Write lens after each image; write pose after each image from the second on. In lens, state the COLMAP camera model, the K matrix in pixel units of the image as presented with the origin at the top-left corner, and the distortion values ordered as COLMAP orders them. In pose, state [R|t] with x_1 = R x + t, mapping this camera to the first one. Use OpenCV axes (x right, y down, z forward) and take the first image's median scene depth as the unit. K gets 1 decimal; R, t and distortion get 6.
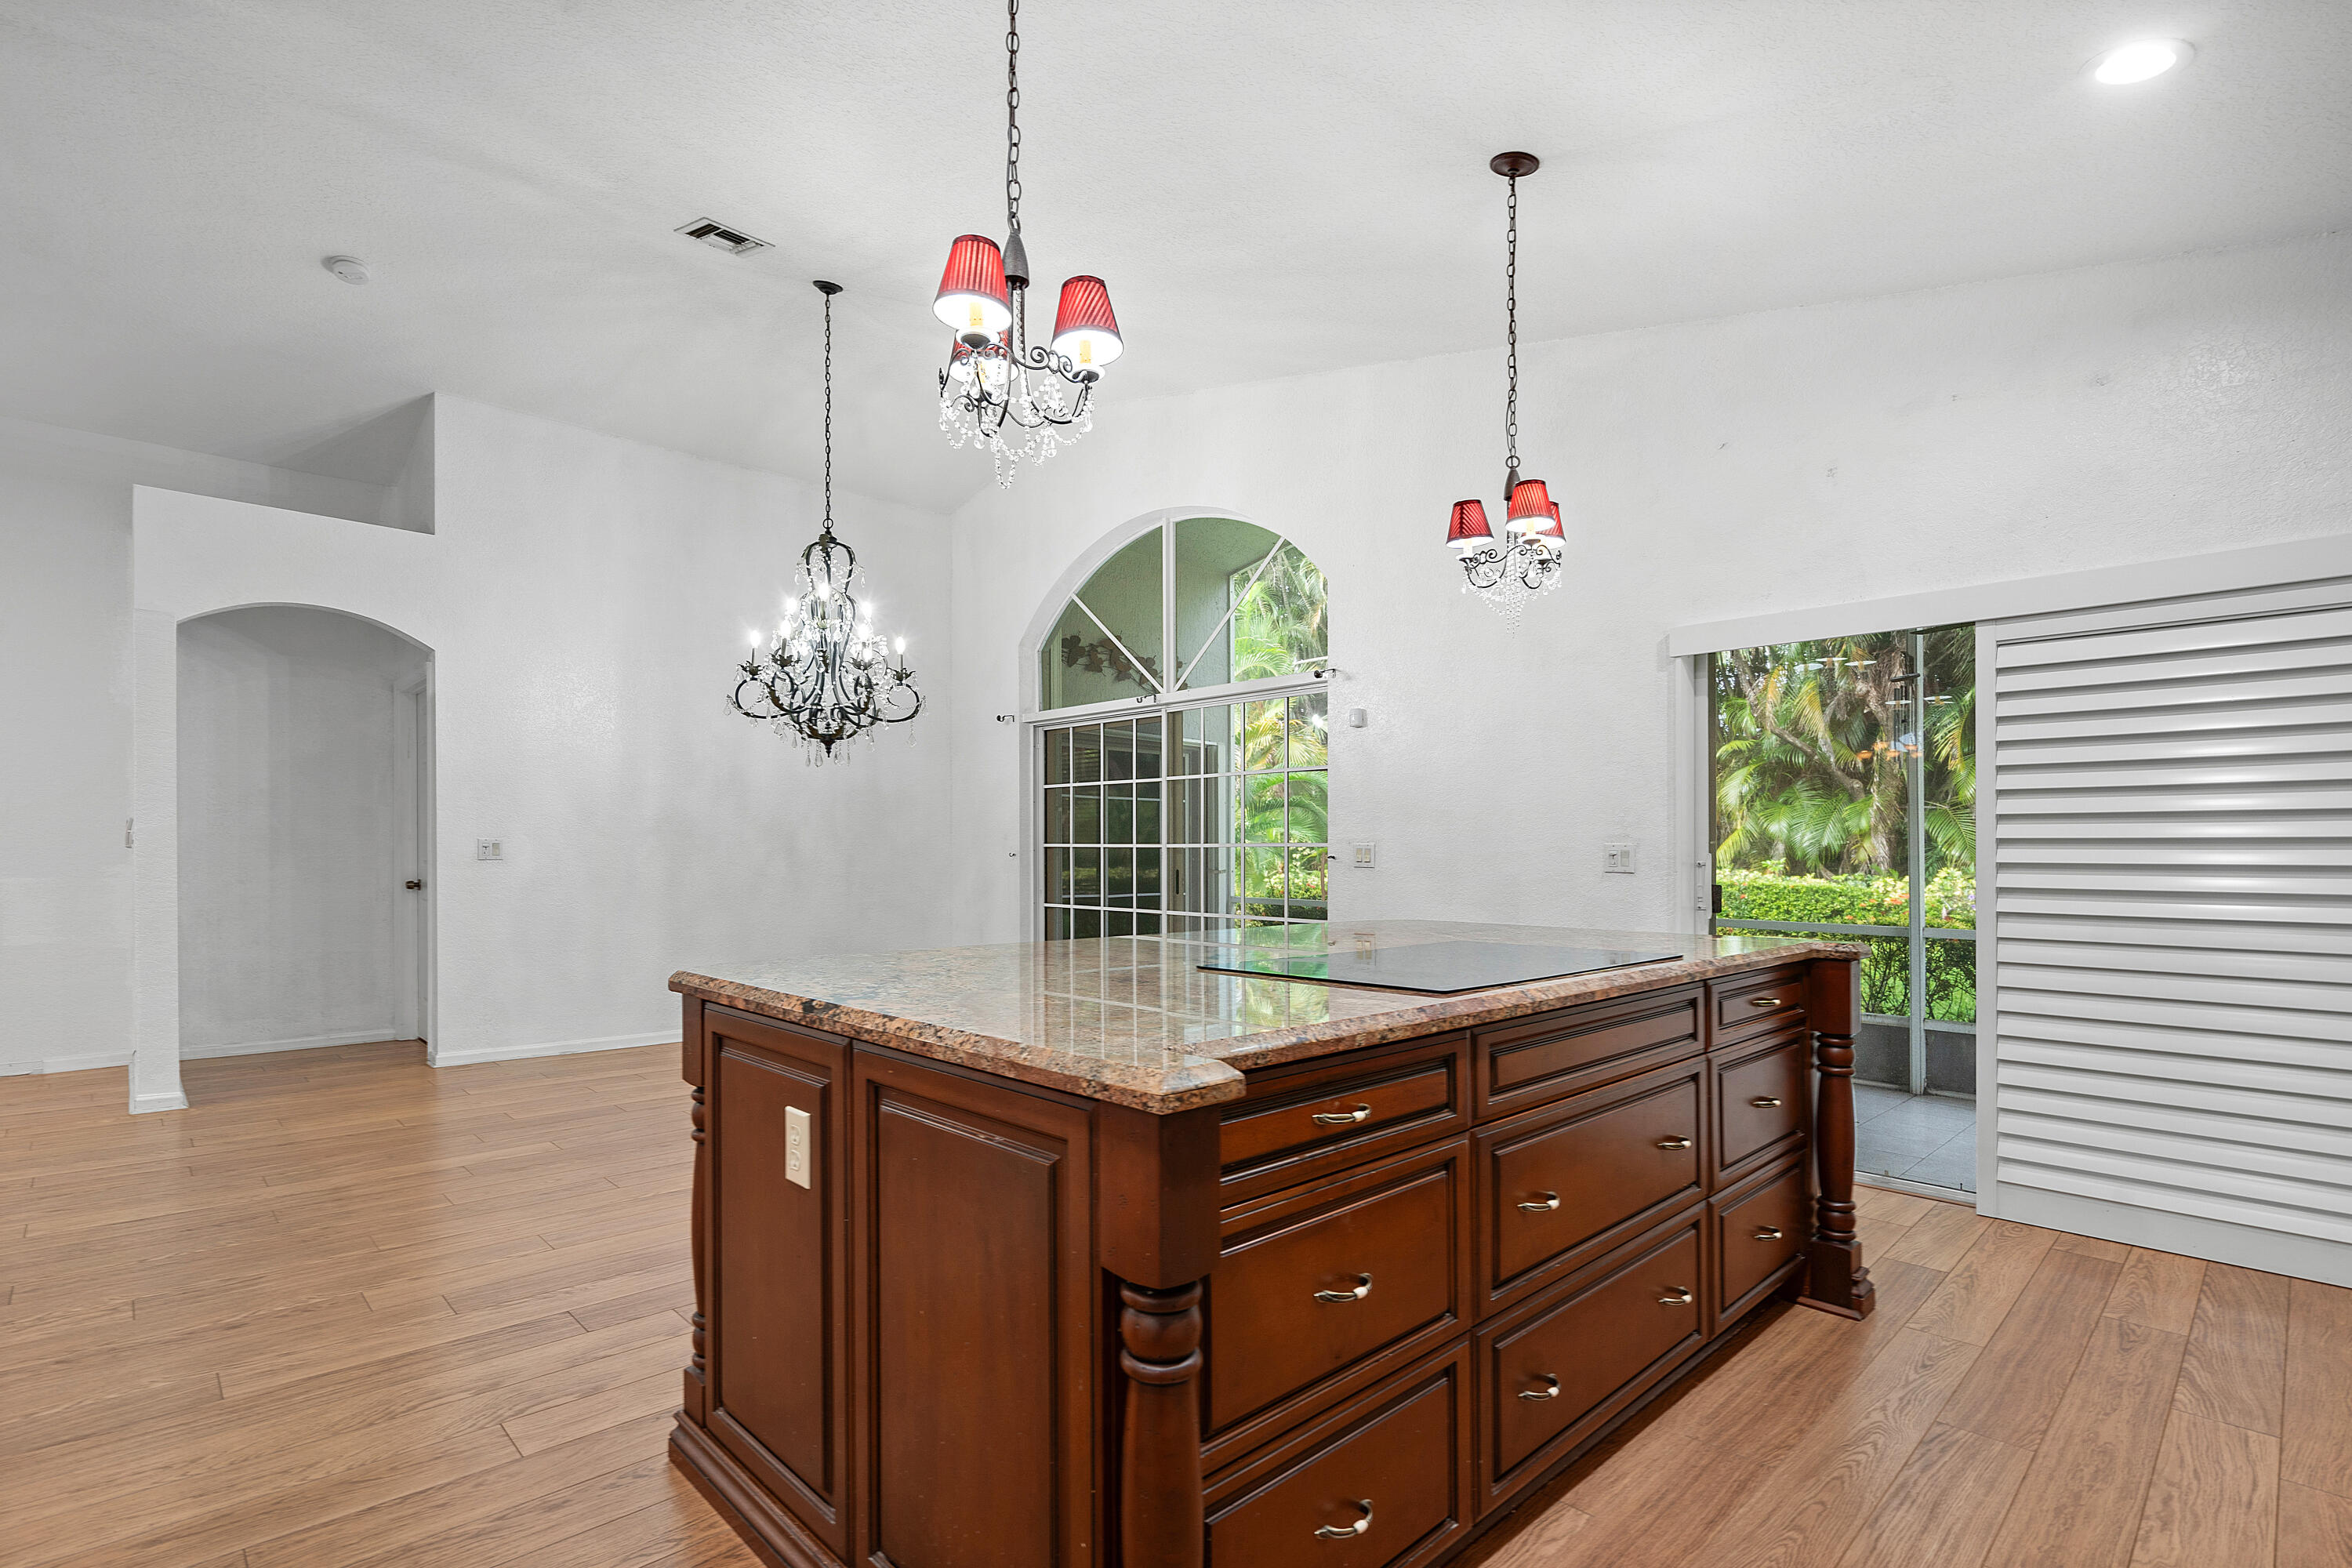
lens RADIAL K [[1090.1, 0, 1169.5], [0, 1090.1, 846.9], [0, 0, 1]] dist [-0.003187, 0.002127]
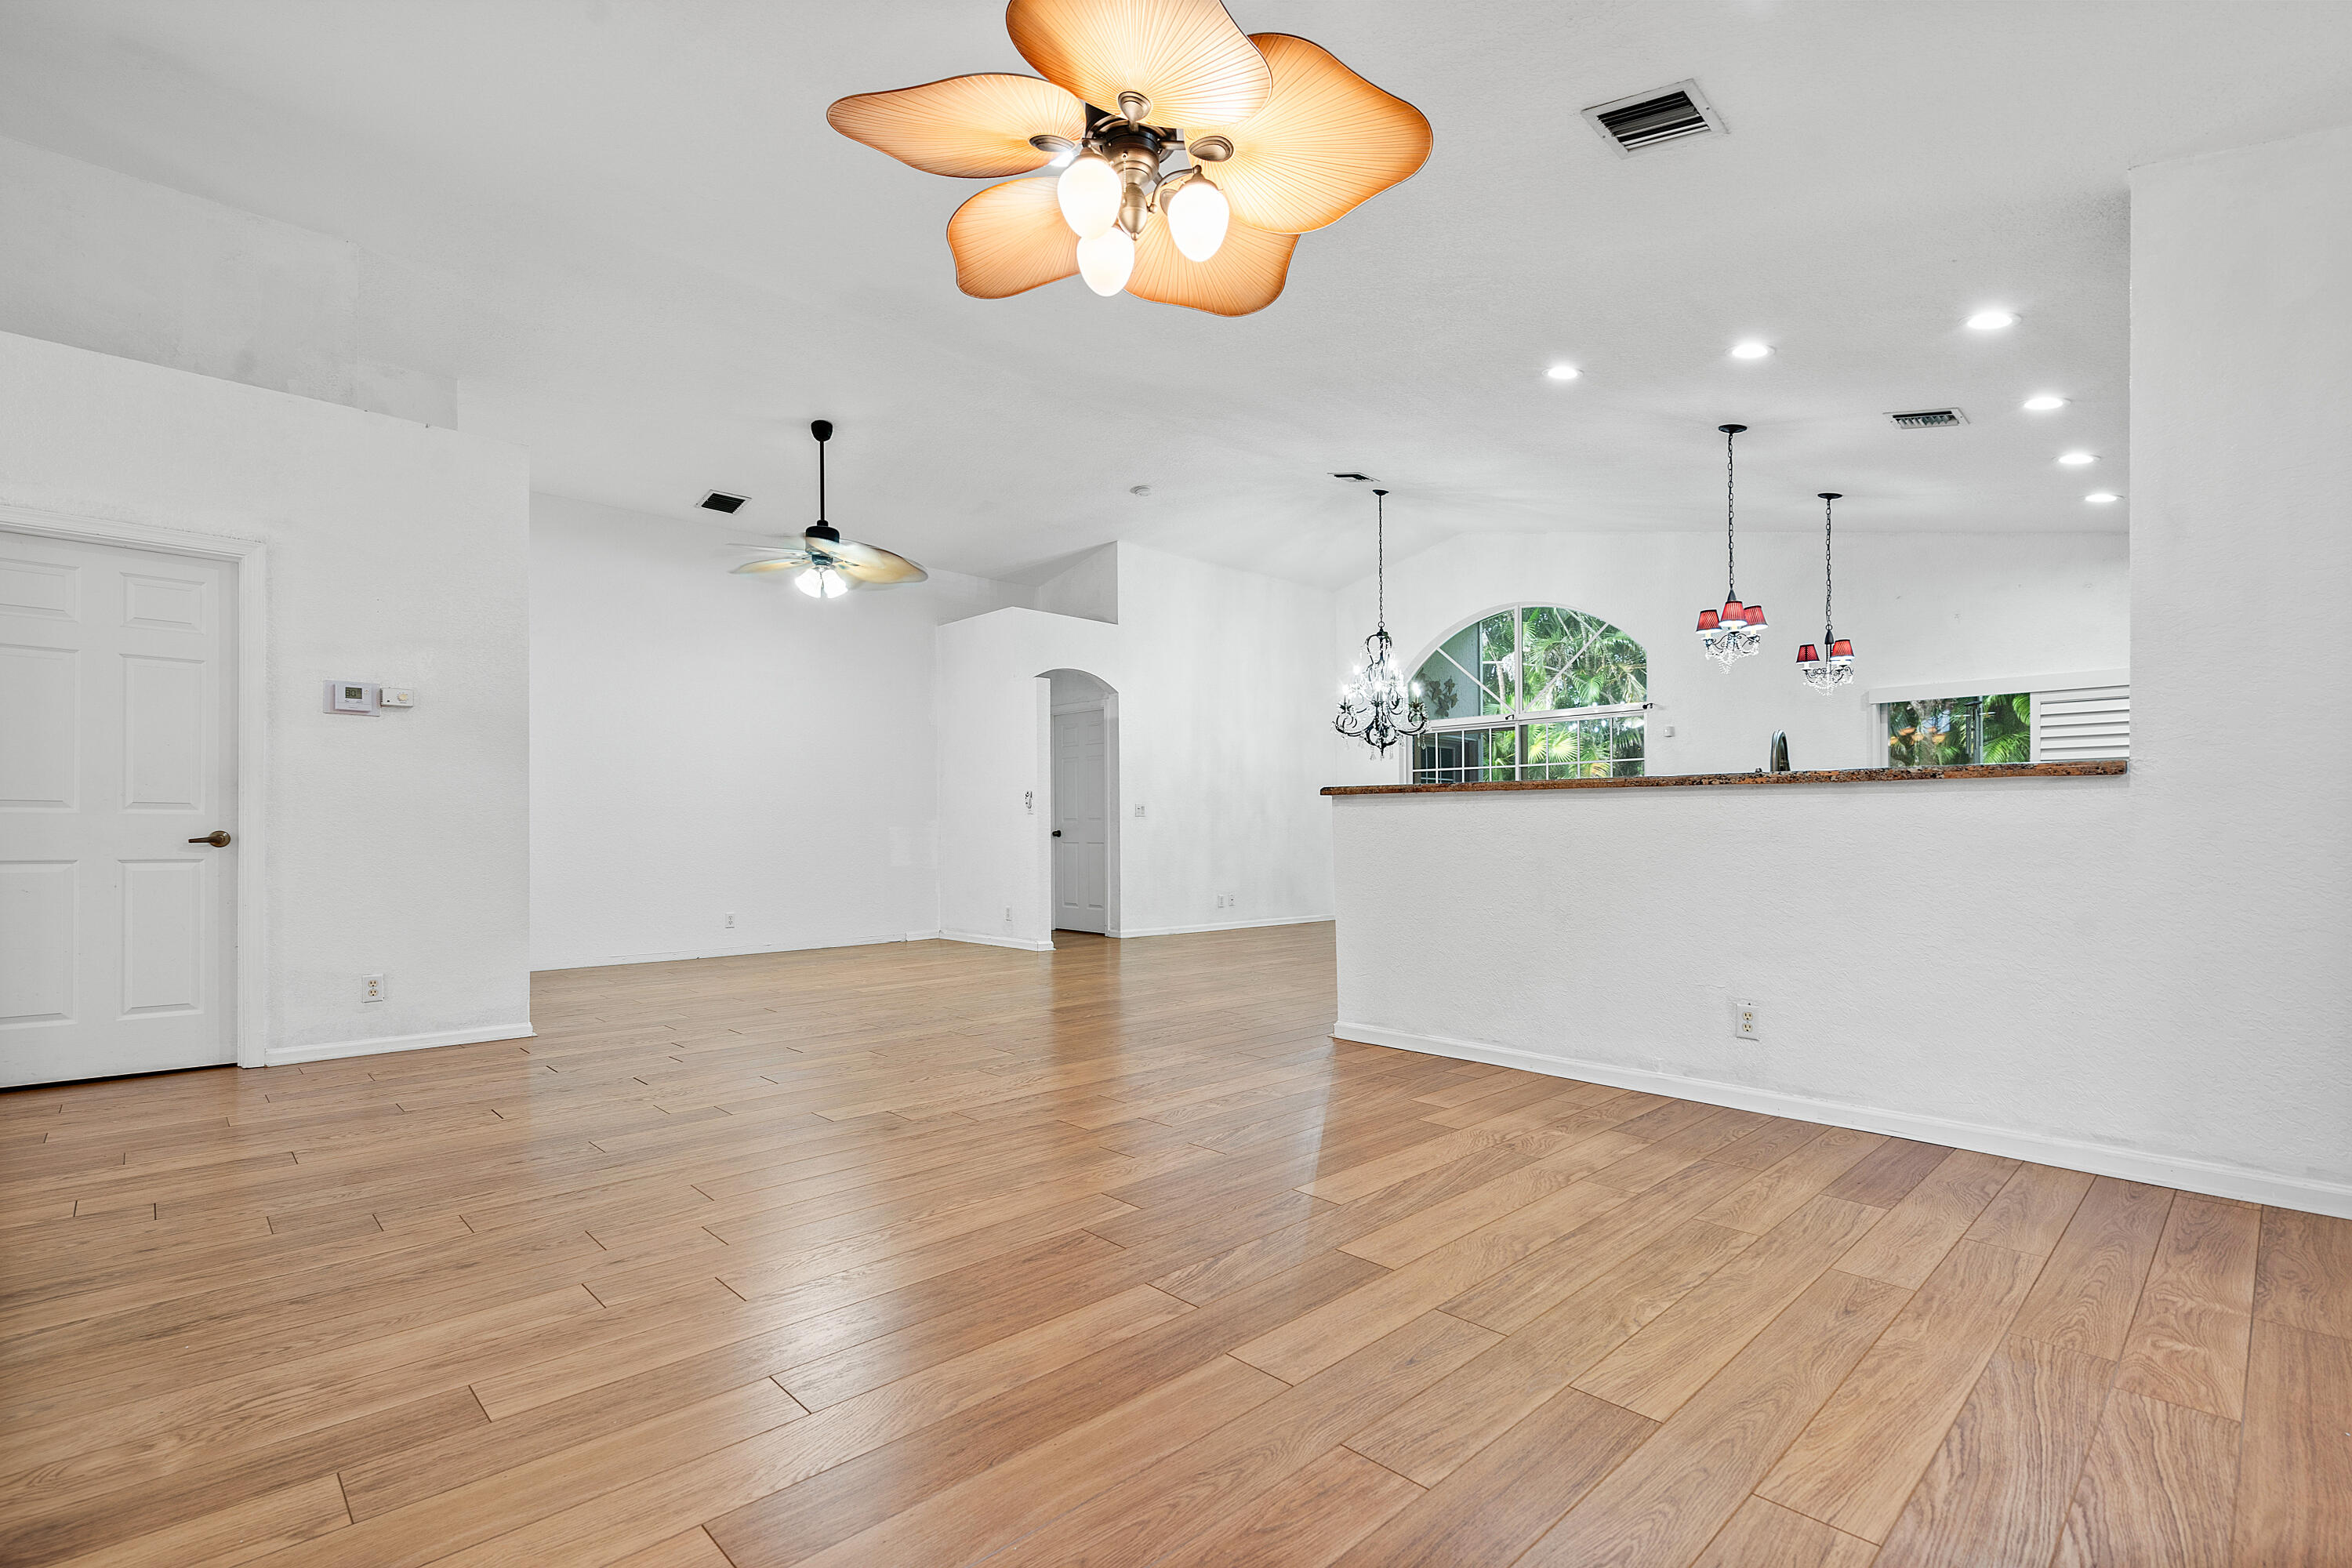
lens RADIAL K [[1090.1, 0, 1189.4], [0, 1090.1, 810.6], [0, 0, 1]] dist [-0.003187, 0.002127]
pose [[0.999965, -0.002018, 0.008132, -0.643648], [0.002123, 0.999914, -0.012955, 0.030341], [-0.008105, 0.012972, 0.999883, -0.774703]]
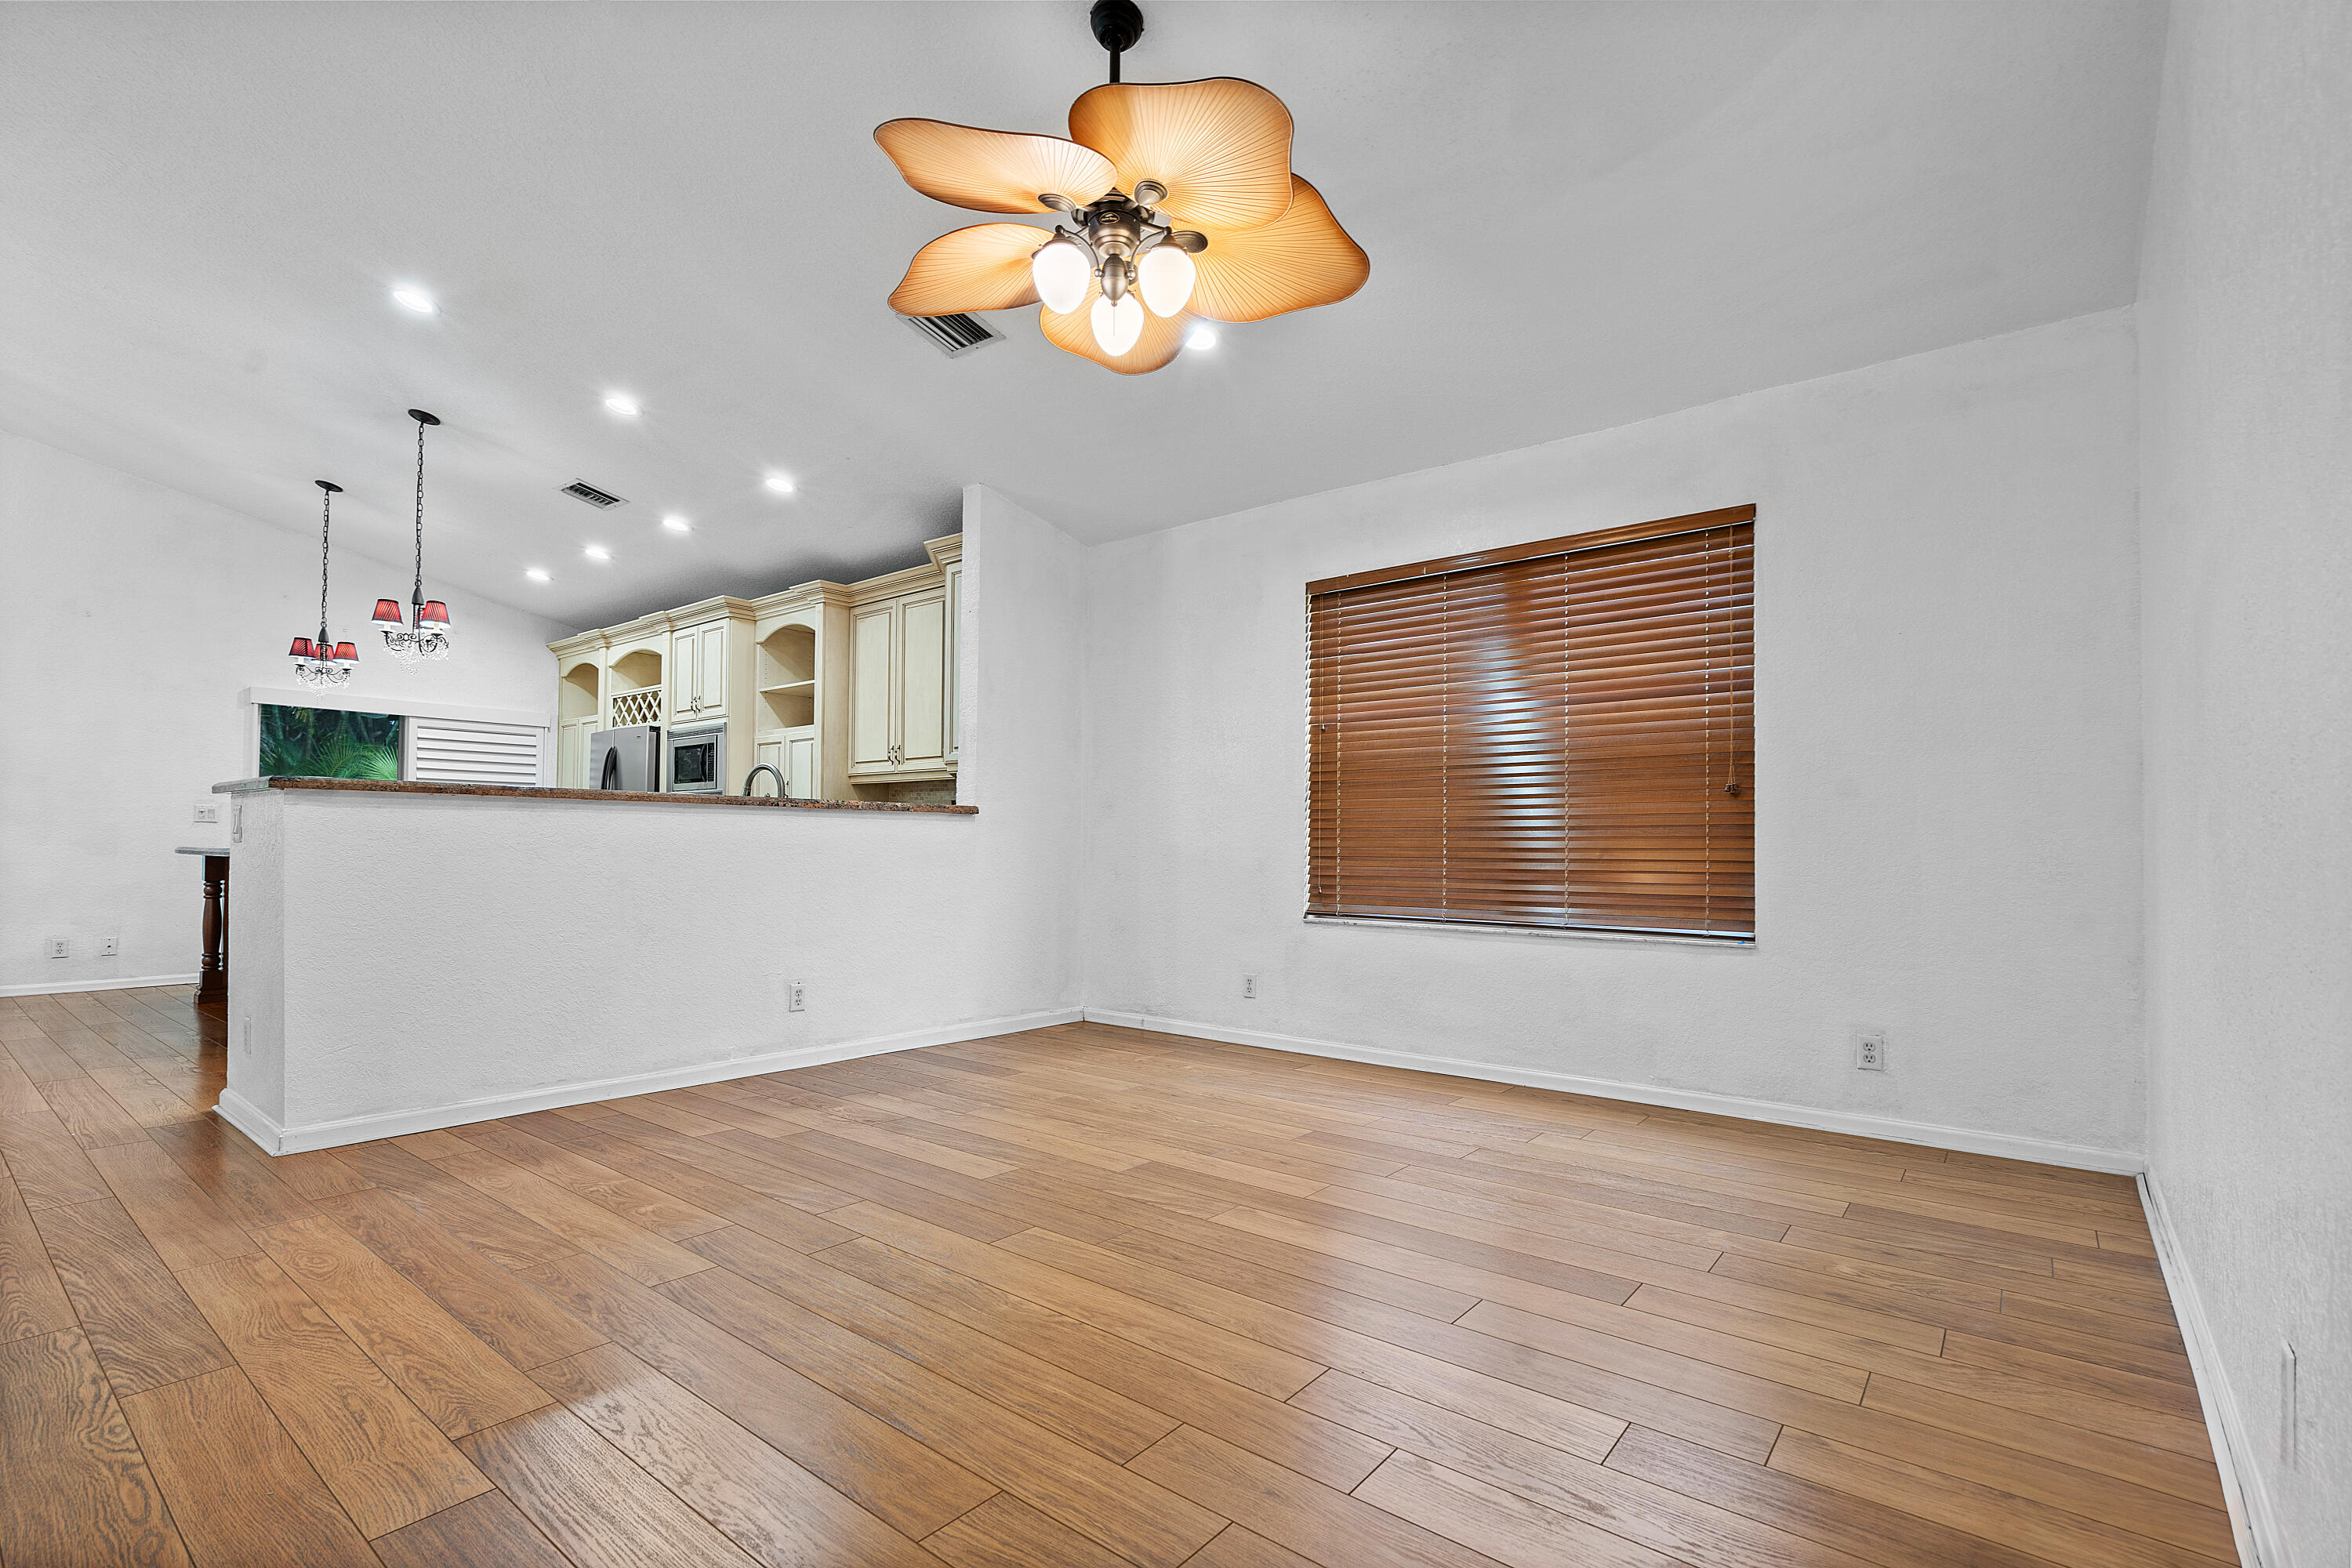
lens RADIAL K [[1090.1, 0, 1115.6], [0, 1090.1, 826.3], [0, 0, 1]] dist [-0.003187, 0.002127]
pose [[-0.099342, 0.011751, 0.994984, -1.221705], [-0.012808, 0.999832, -0.013087, 0.027185], [-0.994971, -0.014044, -0.099174, -0.204911]]
